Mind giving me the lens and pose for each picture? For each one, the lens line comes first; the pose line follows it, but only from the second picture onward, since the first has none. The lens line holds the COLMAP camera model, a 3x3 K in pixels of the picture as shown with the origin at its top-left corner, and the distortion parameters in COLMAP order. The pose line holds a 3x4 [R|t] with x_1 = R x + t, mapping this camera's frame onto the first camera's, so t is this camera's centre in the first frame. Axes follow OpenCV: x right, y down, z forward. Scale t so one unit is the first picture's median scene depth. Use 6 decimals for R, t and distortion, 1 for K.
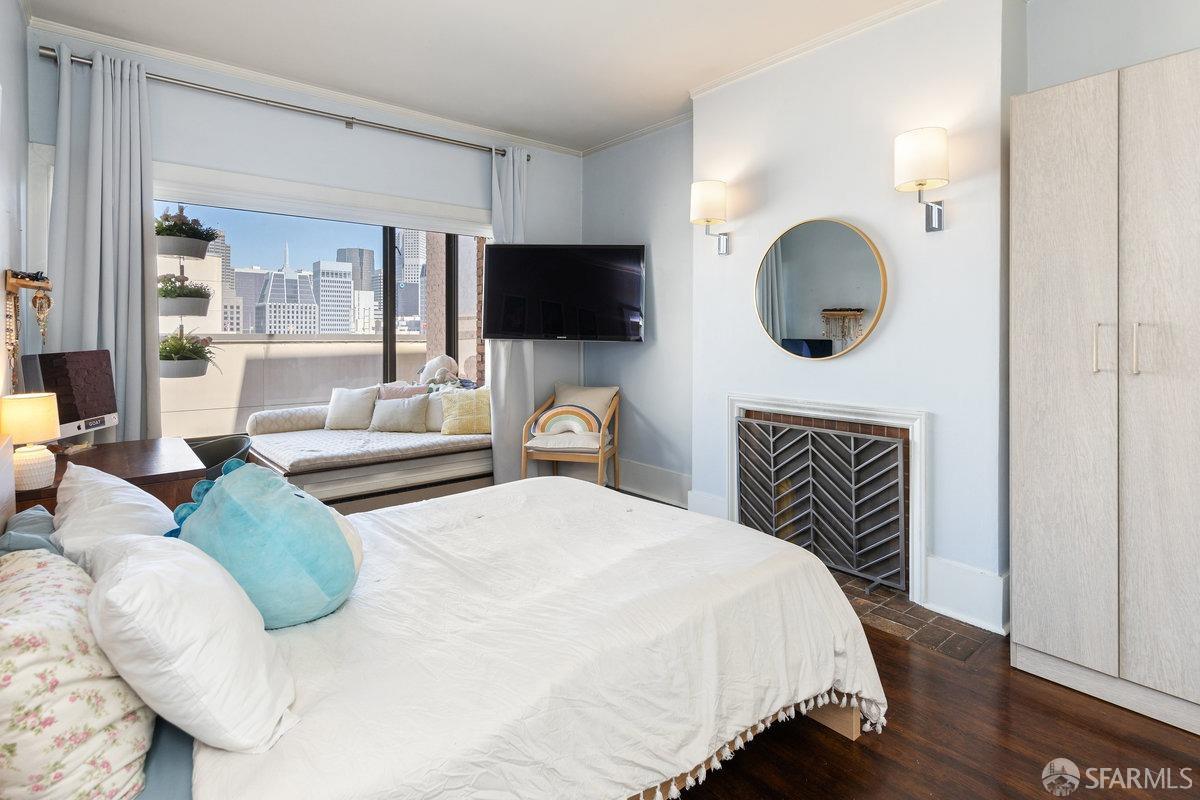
lens RADIAL K [[601.8, 0, 592.8], [0, 601.8, 332.8], [0, 0, 1]] dist [-0.001183, -0.000246]
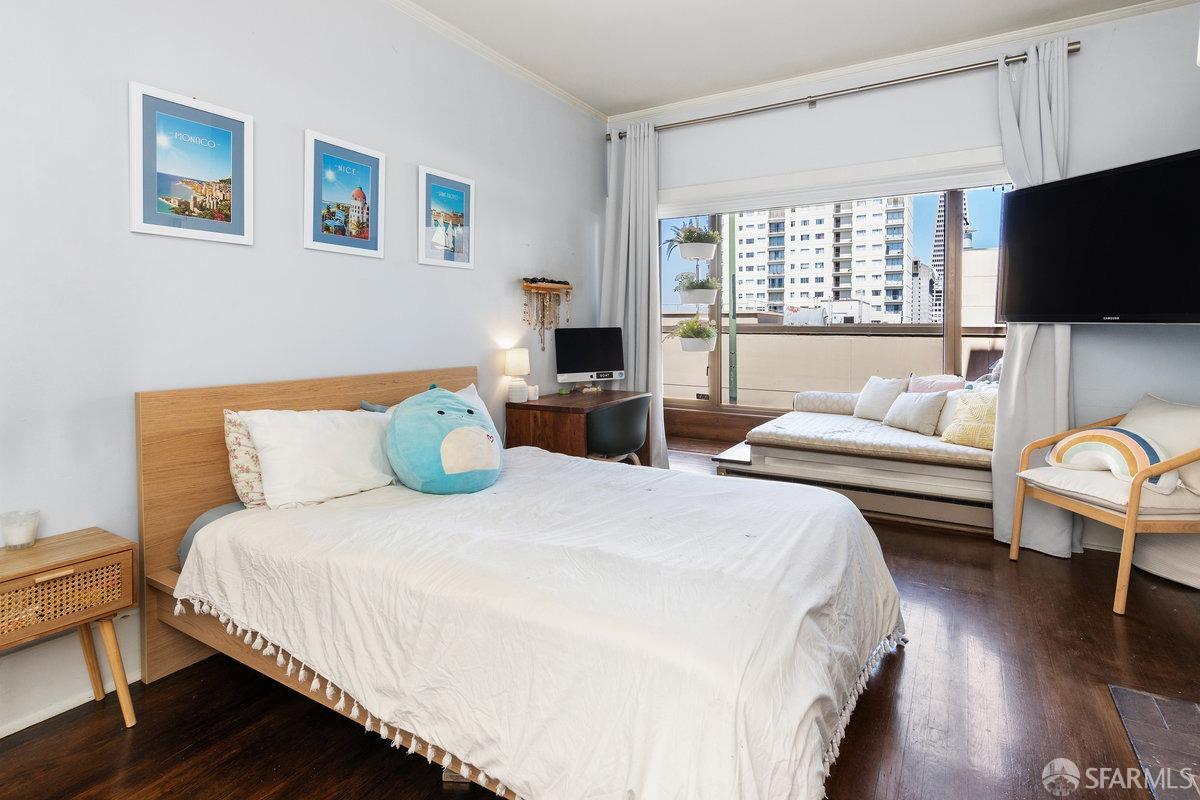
lens RADIAL K [[601.8, 0, 592.8], [0, 601.8, 332.8], [0, 0, 1]] dist [-0.001183, -0.000246]
pose [[0.326421, 0.008865, -0.945183, 0.370476], [-0.003850, 0.999960, 0.008050, 0.020121], [0.945217, 0.001011, 0.326442, 0.303380]]
